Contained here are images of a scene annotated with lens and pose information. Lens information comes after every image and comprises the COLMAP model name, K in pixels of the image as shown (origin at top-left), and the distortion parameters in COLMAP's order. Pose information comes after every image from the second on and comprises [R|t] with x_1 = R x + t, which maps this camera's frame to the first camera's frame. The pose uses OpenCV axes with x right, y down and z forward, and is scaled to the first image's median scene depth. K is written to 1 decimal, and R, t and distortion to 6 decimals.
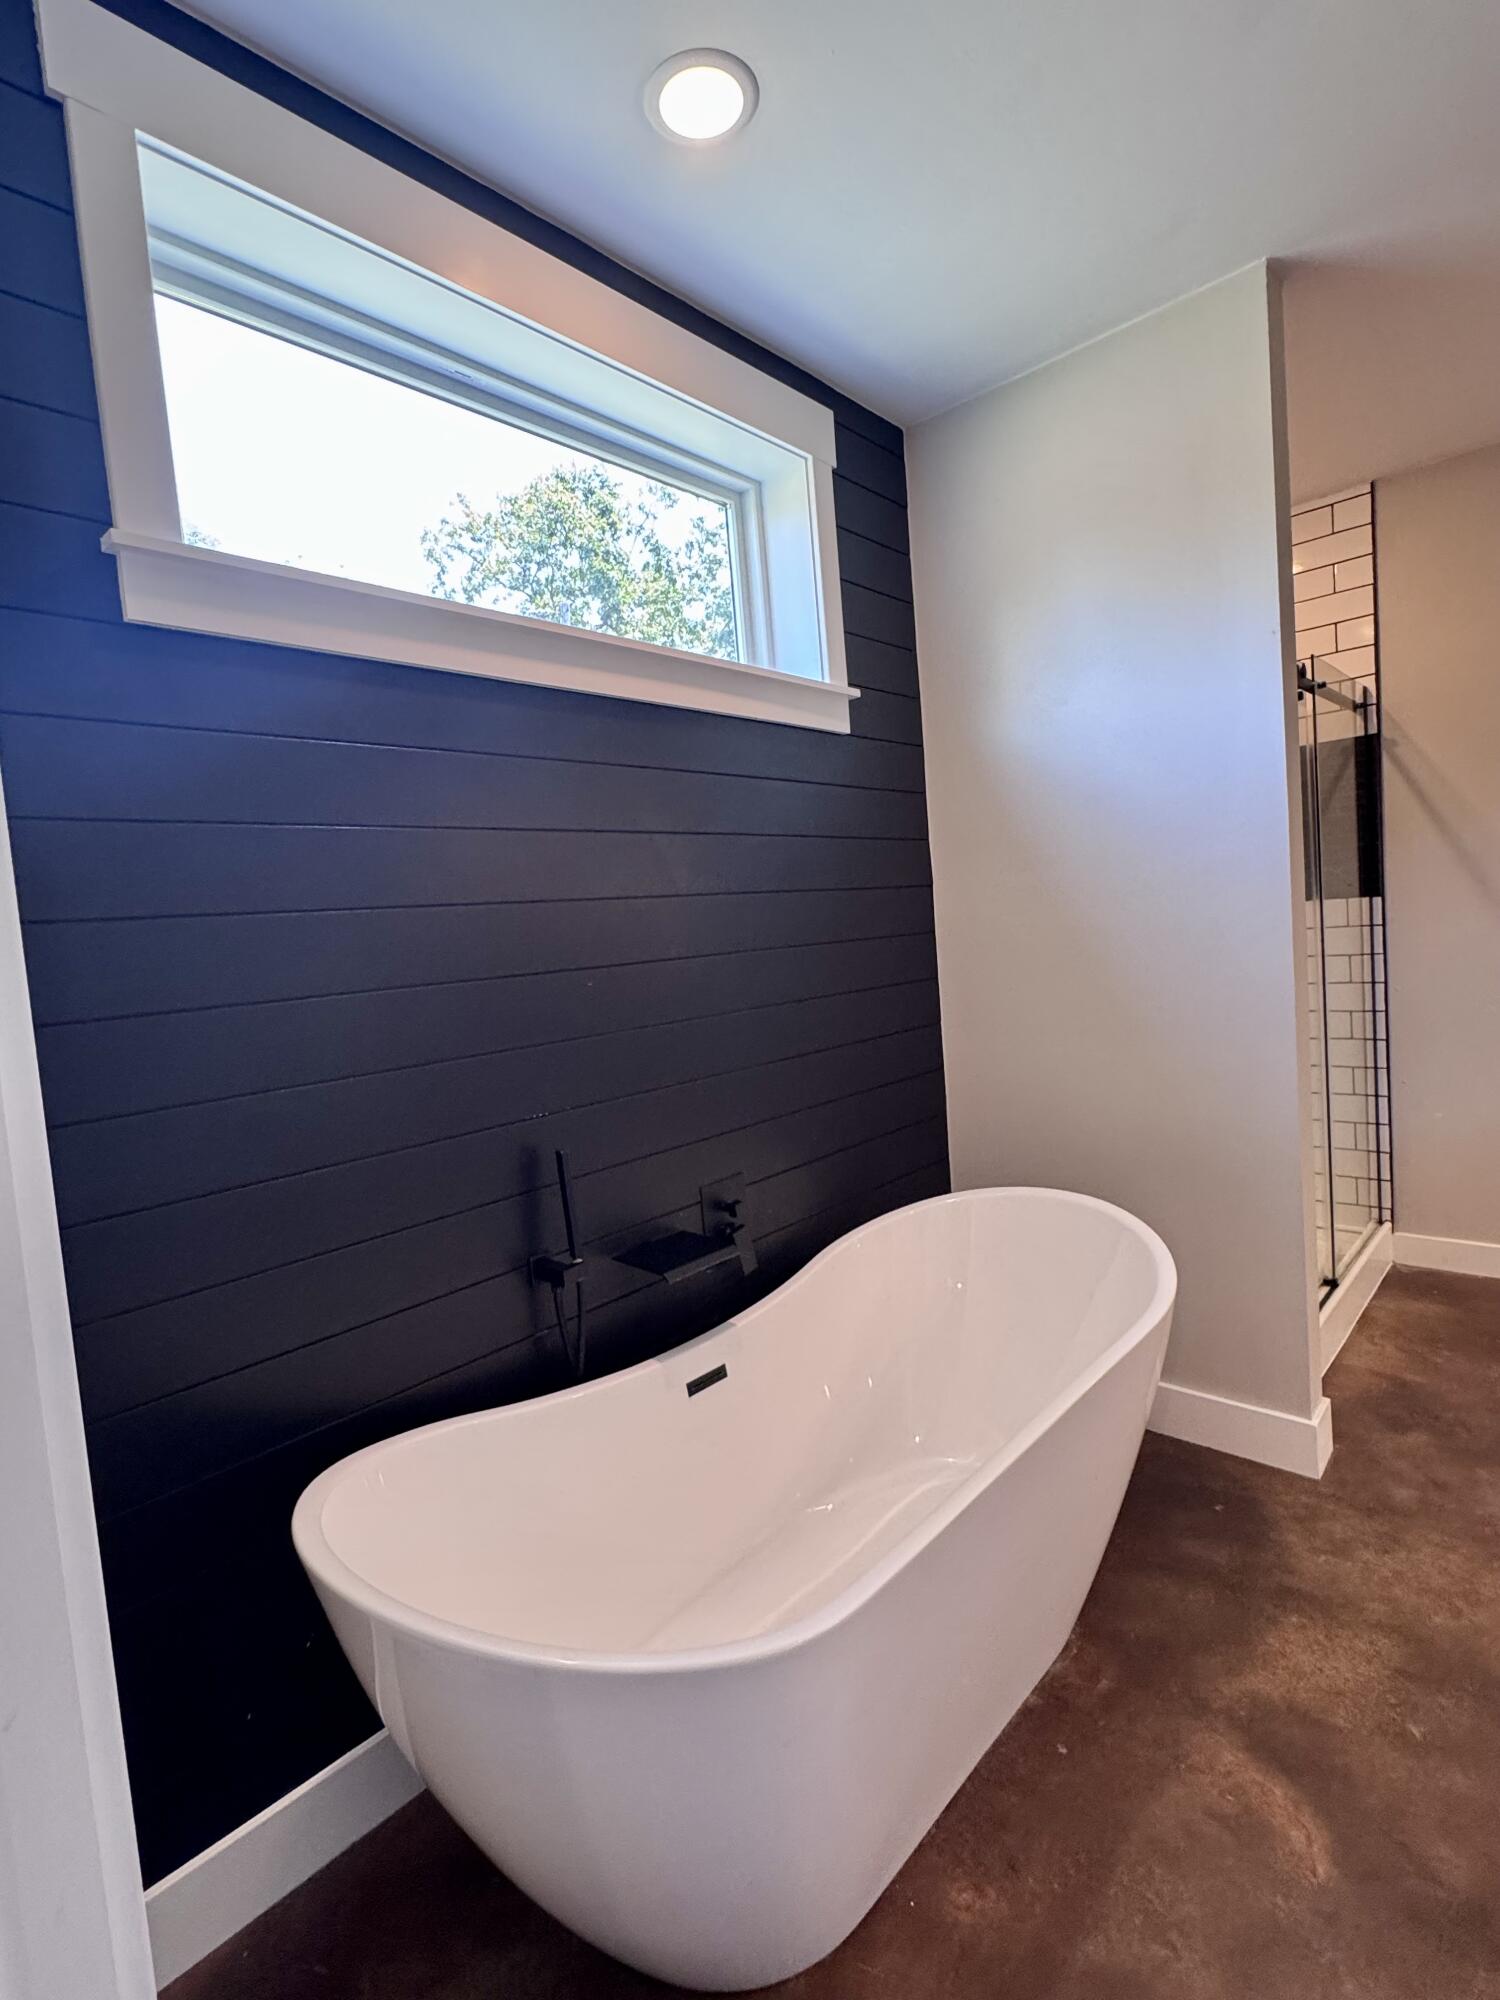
lens RADIAL K [[983.5, 0, 750.0], [0, 983.5, 1000.0], [0, 0, 1]] dist [-0.004501, -0.000858]
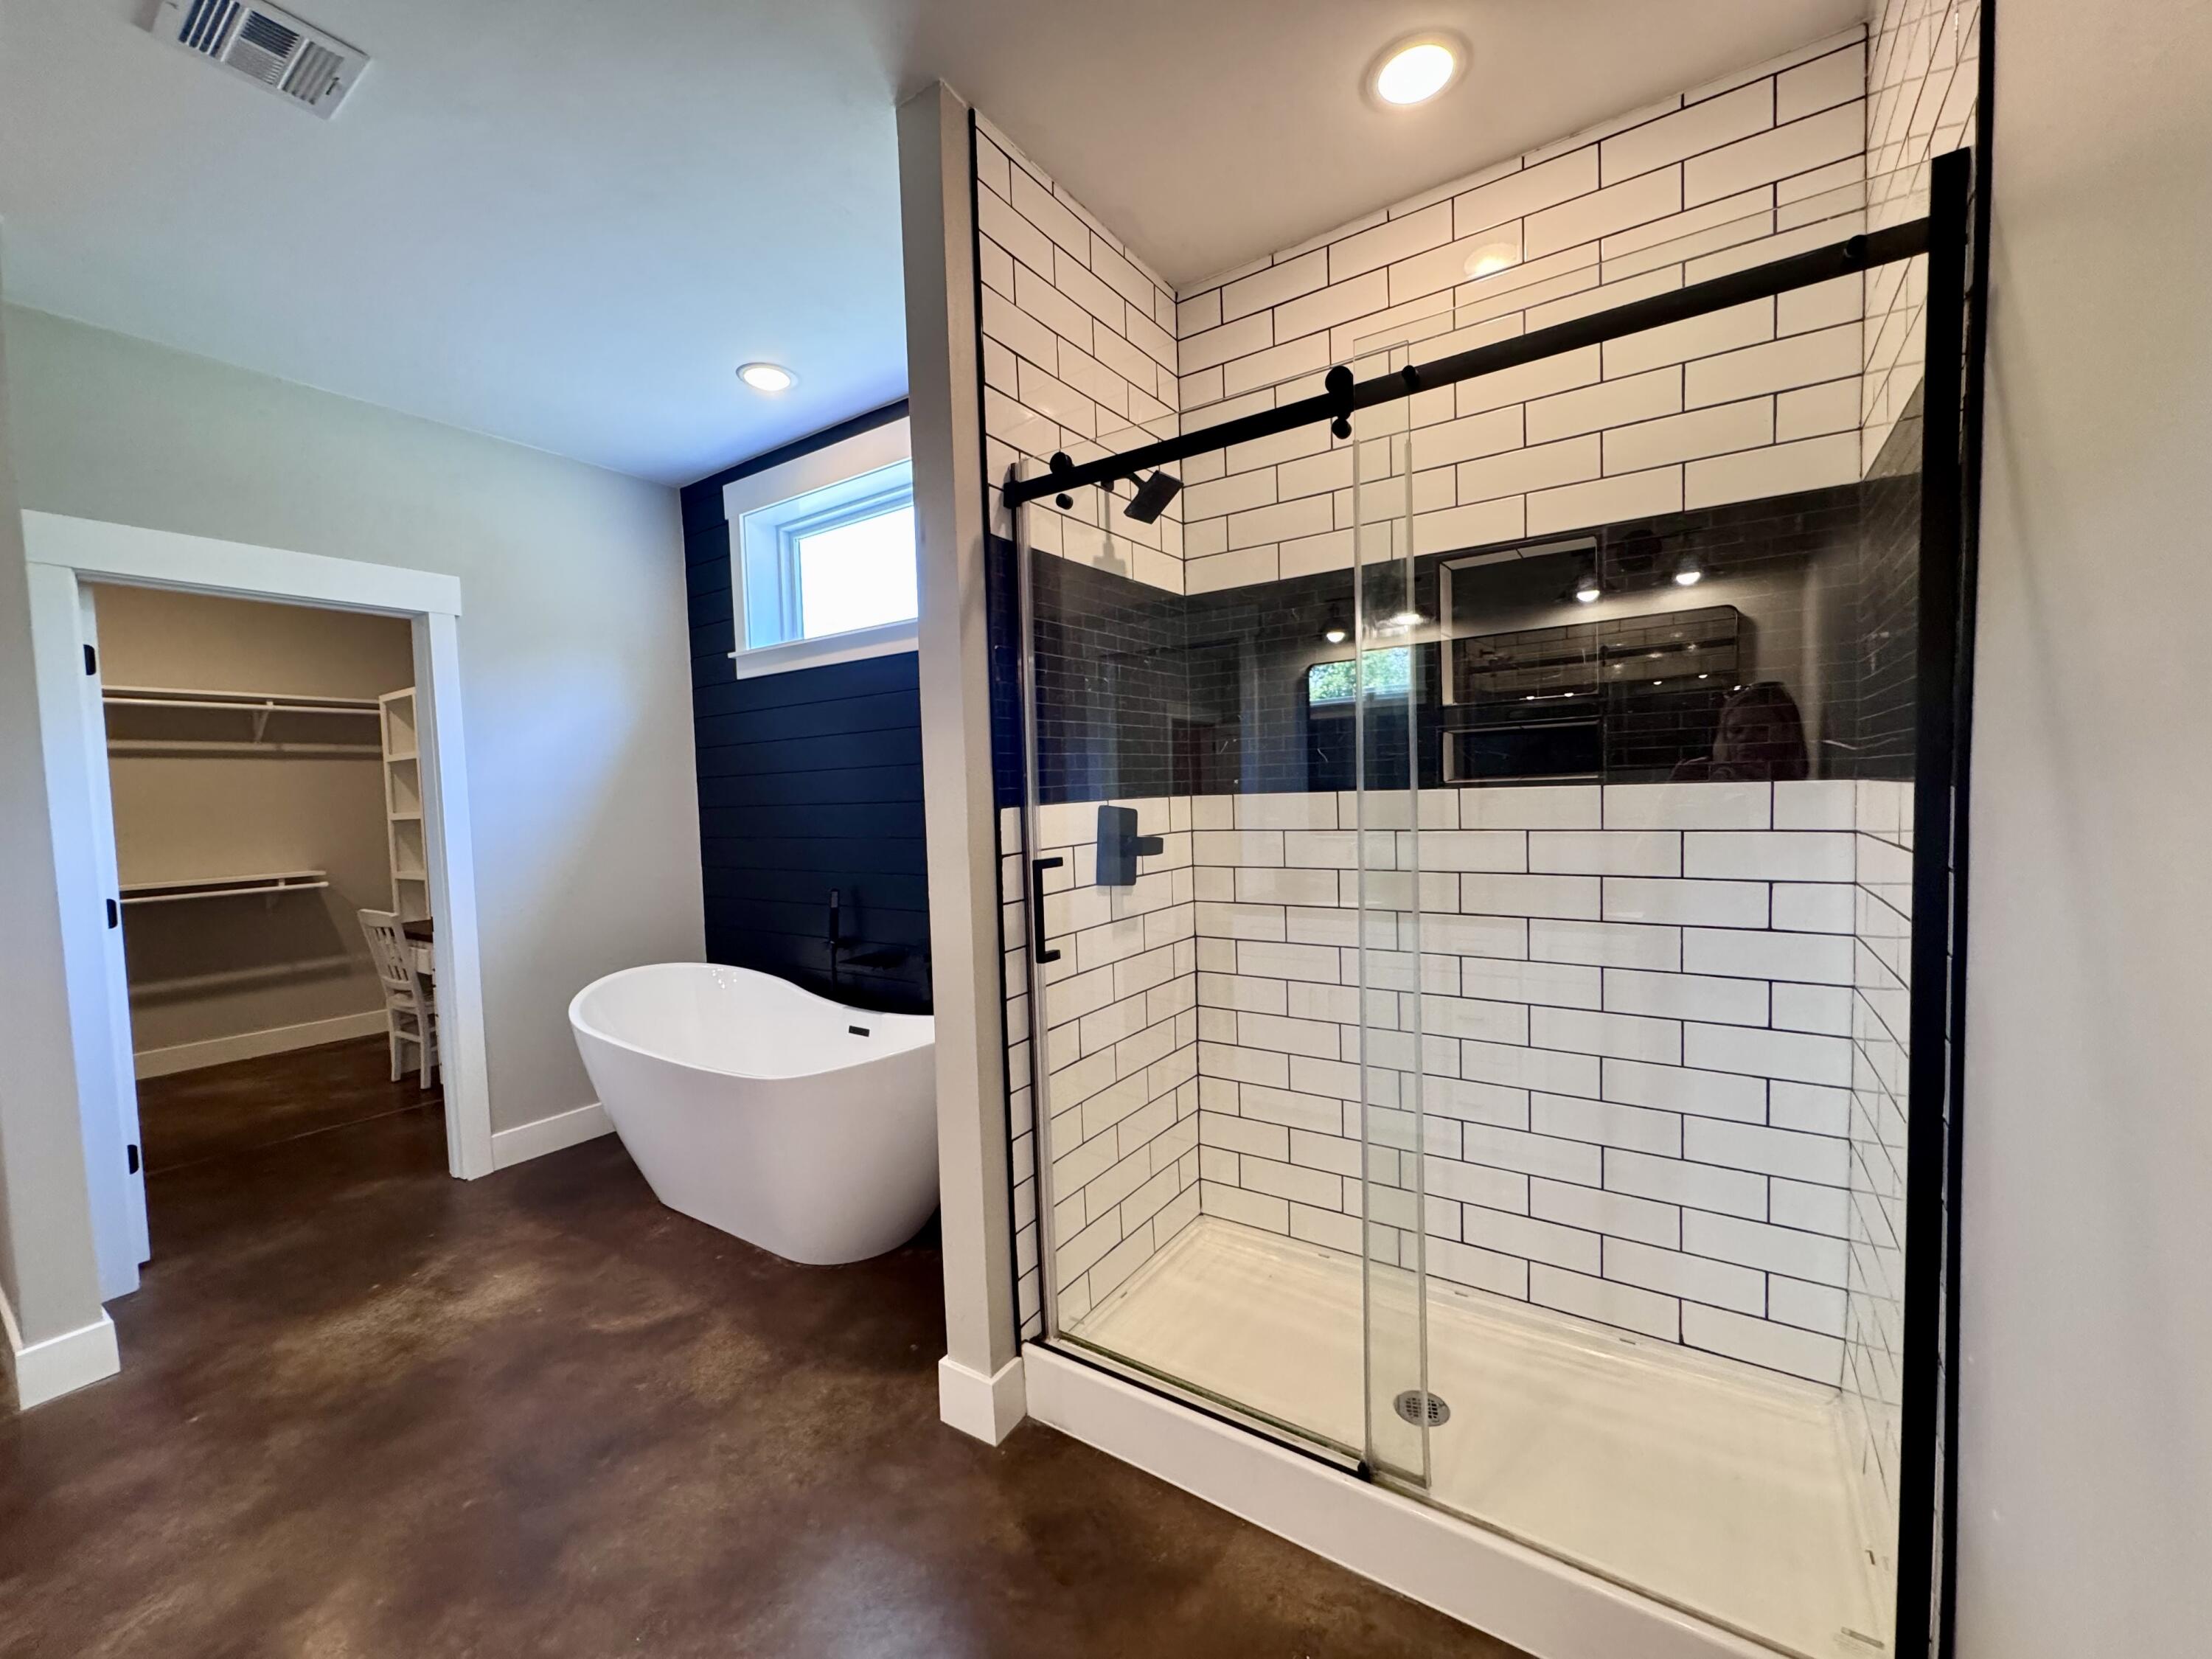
lens RADIAL K [[879.8, 0, 1100.7], [0, 879.8, 839.2], [0, 0, 1]] dist [-0.000106, -0.000055]
pose [[0.140446, 0.126757, -0.981941, 1.623424], [-0.052246, 0.991338, 0.120497, -0.195978], [0.988709, 0.034379, 0.145852, 1.216084]]
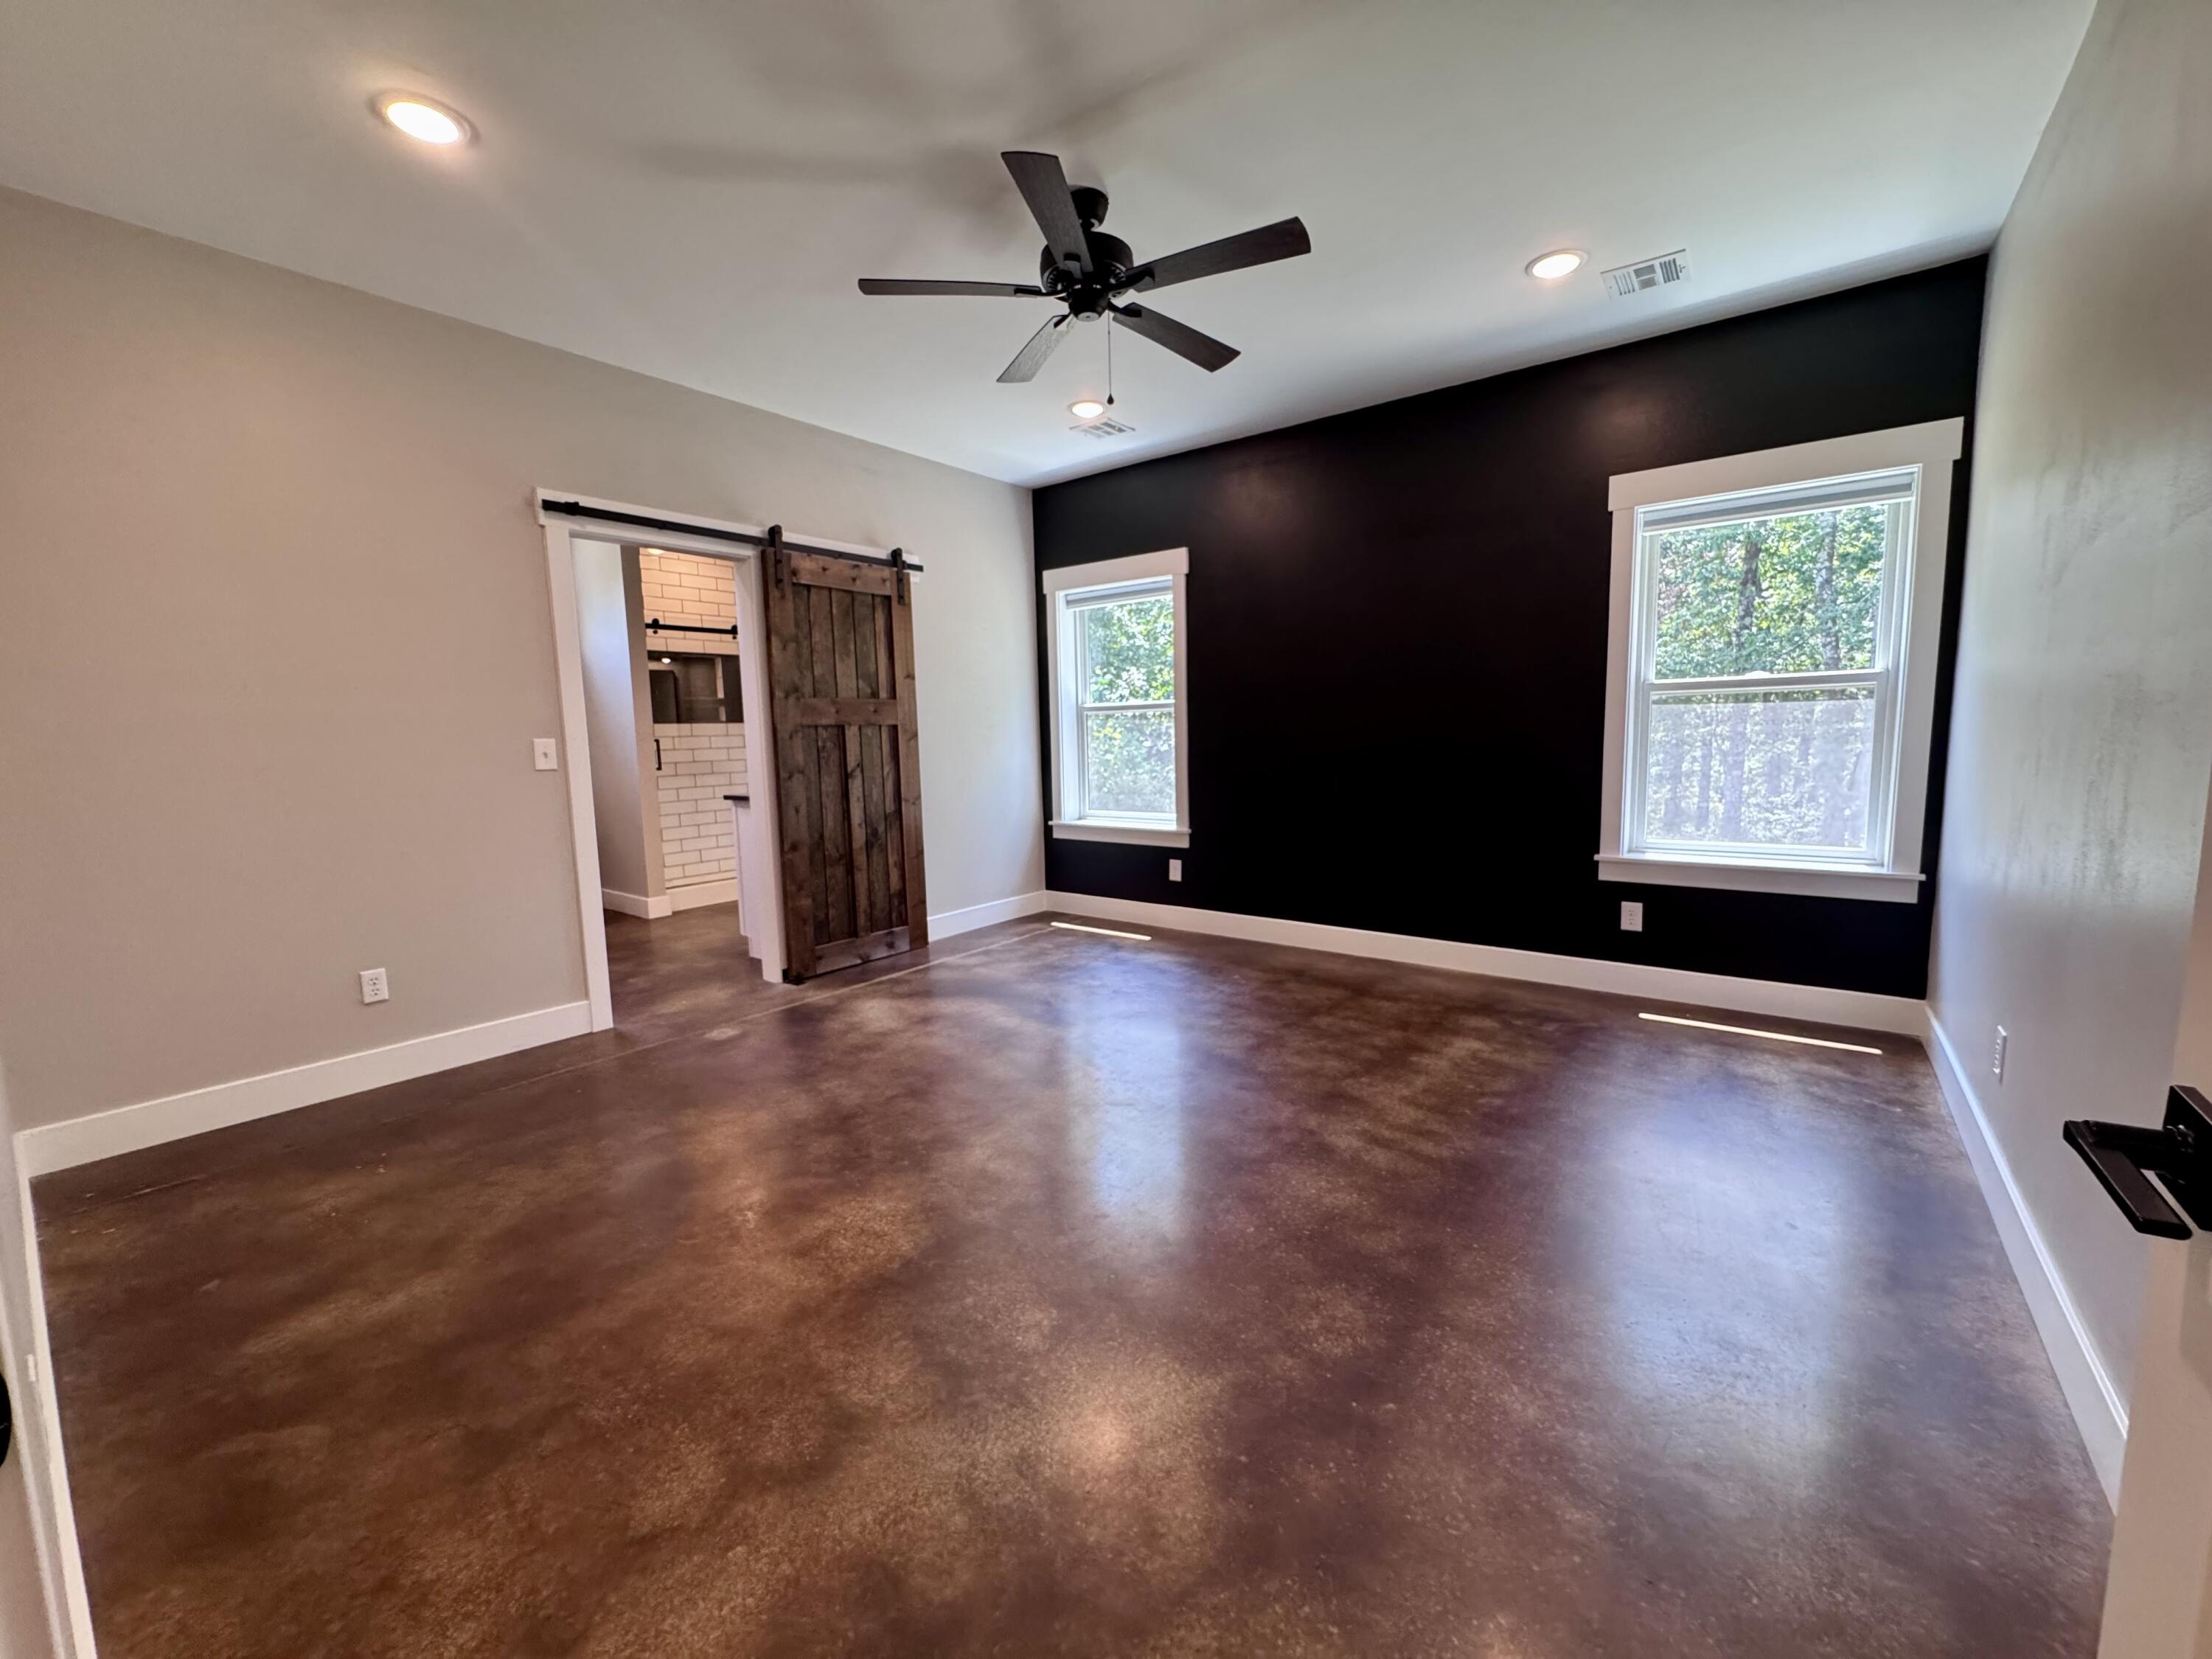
lens RADIAL K [[883.5, 0, 1095.4], [0, 883.5, 825.9], [0, 0, 1]] dist [-0.000490, 0.000000]
pose [[0.995918, 0.044775, 0.078372, 2.008956], [-0.047184, 0.998460, 0.029167, 0.092075], [-0.076946, -0.032746, 0.996497, -2.020782]]
